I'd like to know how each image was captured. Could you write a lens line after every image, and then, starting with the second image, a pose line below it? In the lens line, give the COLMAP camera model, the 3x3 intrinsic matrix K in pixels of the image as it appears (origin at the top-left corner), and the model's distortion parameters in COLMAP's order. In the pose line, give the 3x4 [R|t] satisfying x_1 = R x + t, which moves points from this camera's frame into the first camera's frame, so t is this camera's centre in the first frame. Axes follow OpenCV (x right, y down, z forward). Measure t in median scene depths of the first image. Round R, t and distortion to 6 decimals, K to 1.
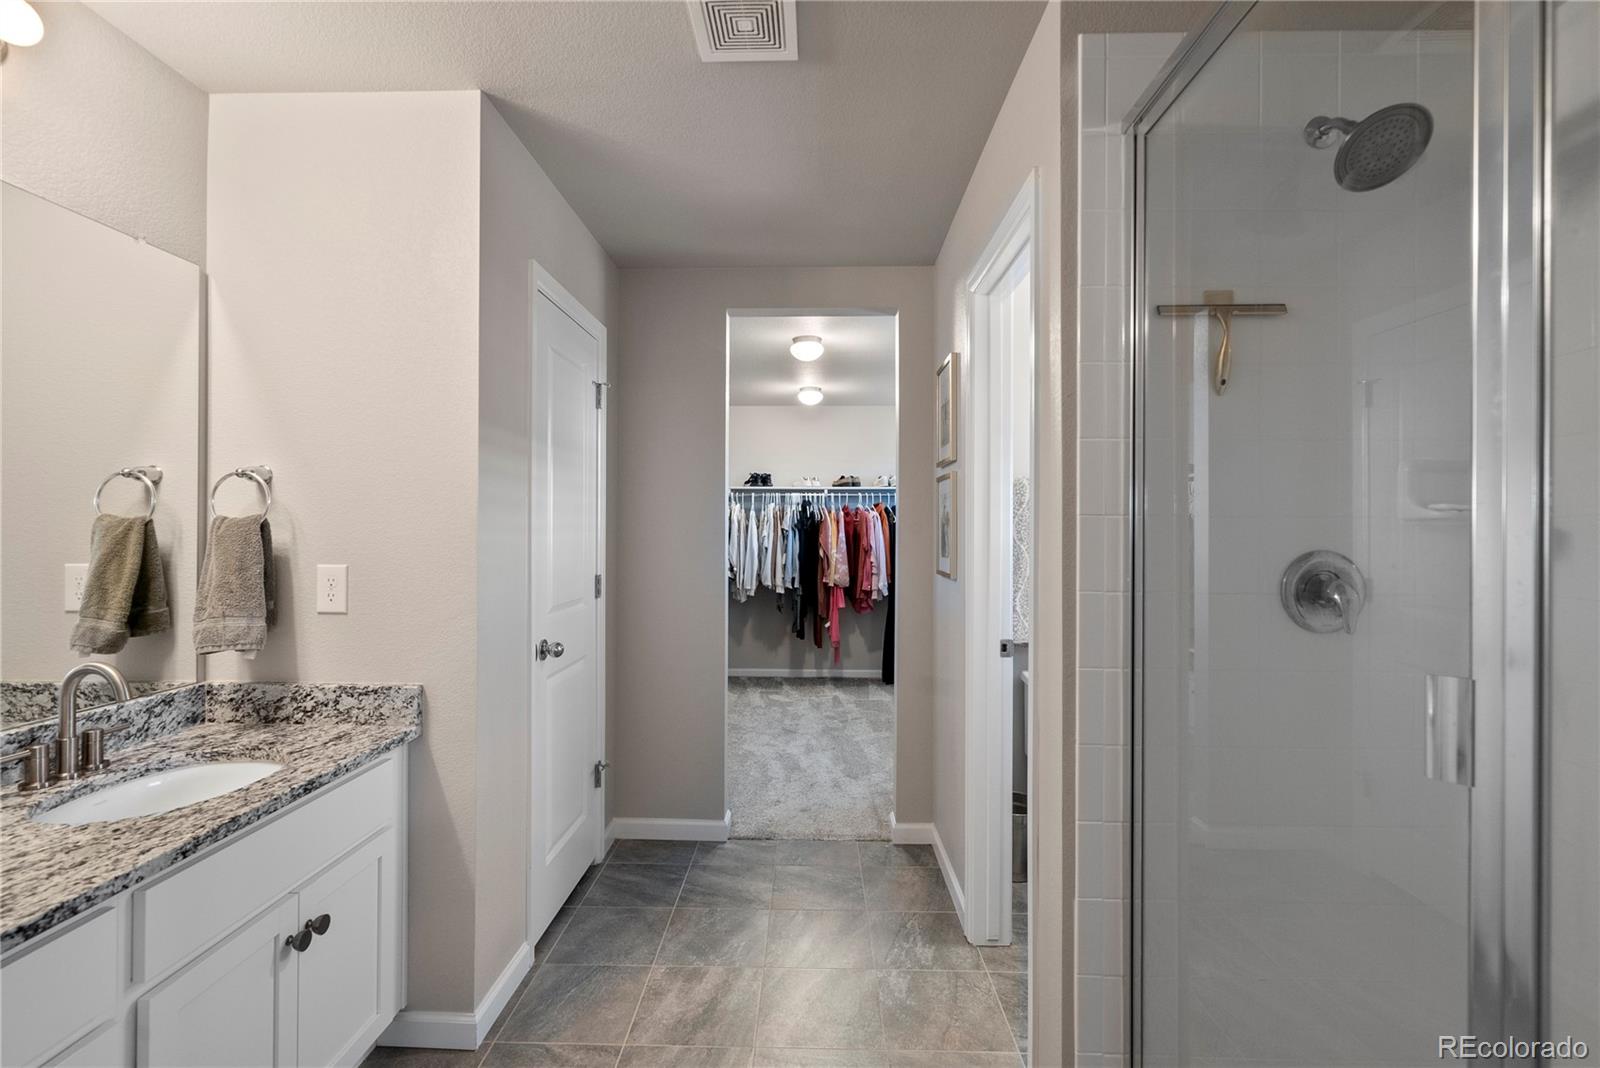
lens RADIAL K [[725.0, 0, 796.9], [0, 725.0, 532.0], [0, 0, 1]] dist [0.000454, 0.000541]
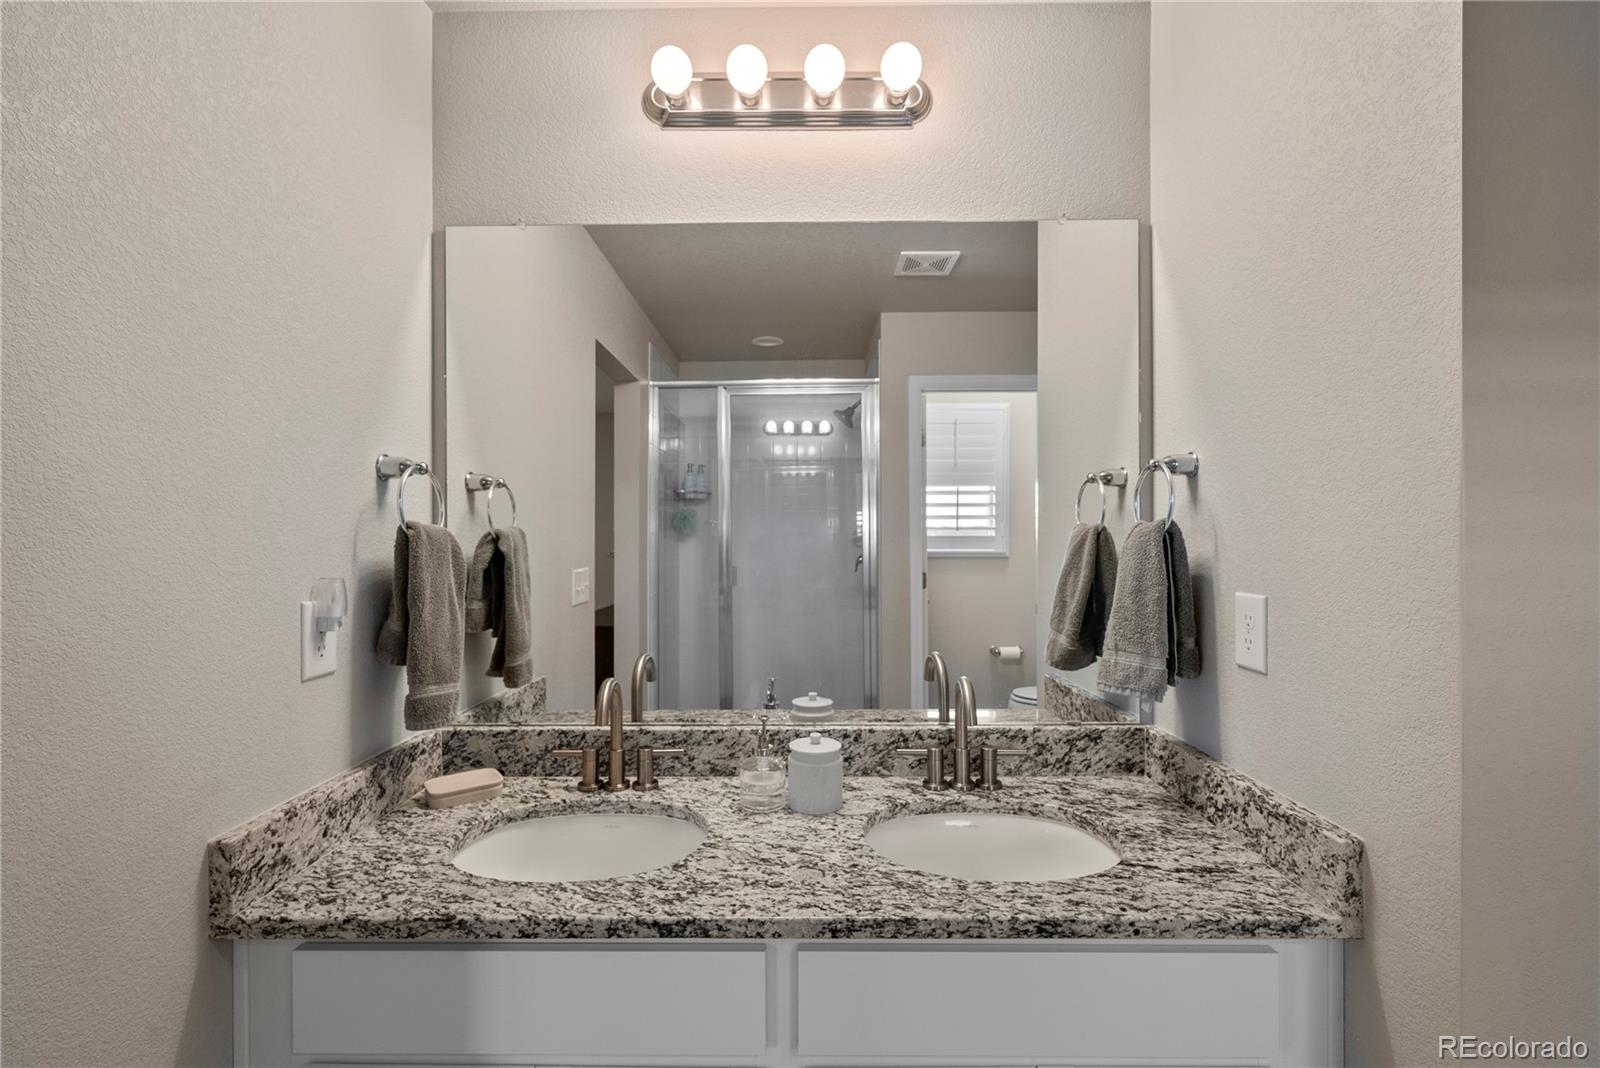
lens RADIAL K [[714.8, 0, 790.0], [0, 714.8, 541.5], [0, 0, 1]] dist [0.000253, 0.000187]
pose [[0.015102, 0.002463, -0.999883, -0.010959], [0.002767, 0.999993, 0.002505, -0.002256], [0.999882, -0.002804, 0.015095, 0.364742]]
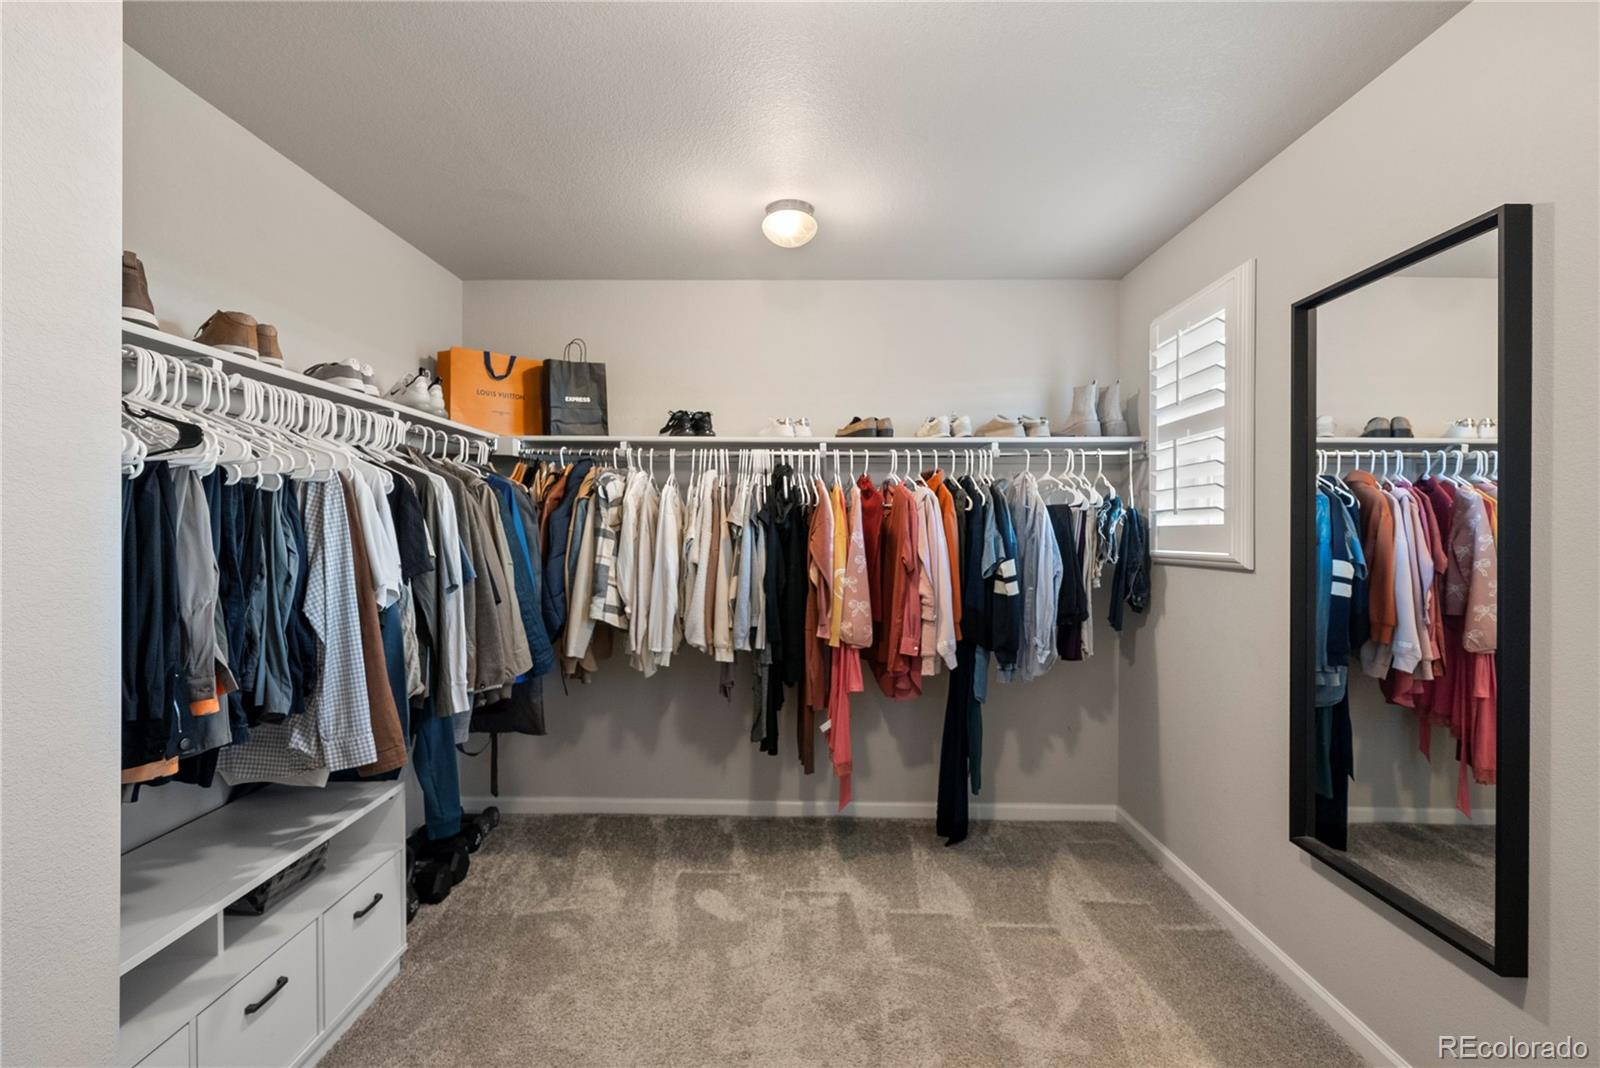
lens RADIAL K [[741.8, 0, 800.0], [0, 741.8, 534.0], [0, 0, 1]] dist [0.000240, -0.000244]
pose [[0.999883, 0.003087, 0.015007, 0.034036], [-0.003142, 0.999989, 0.003584, 0.001287], [-0.014995, -0.003631, 0.999881, 0.995468]]
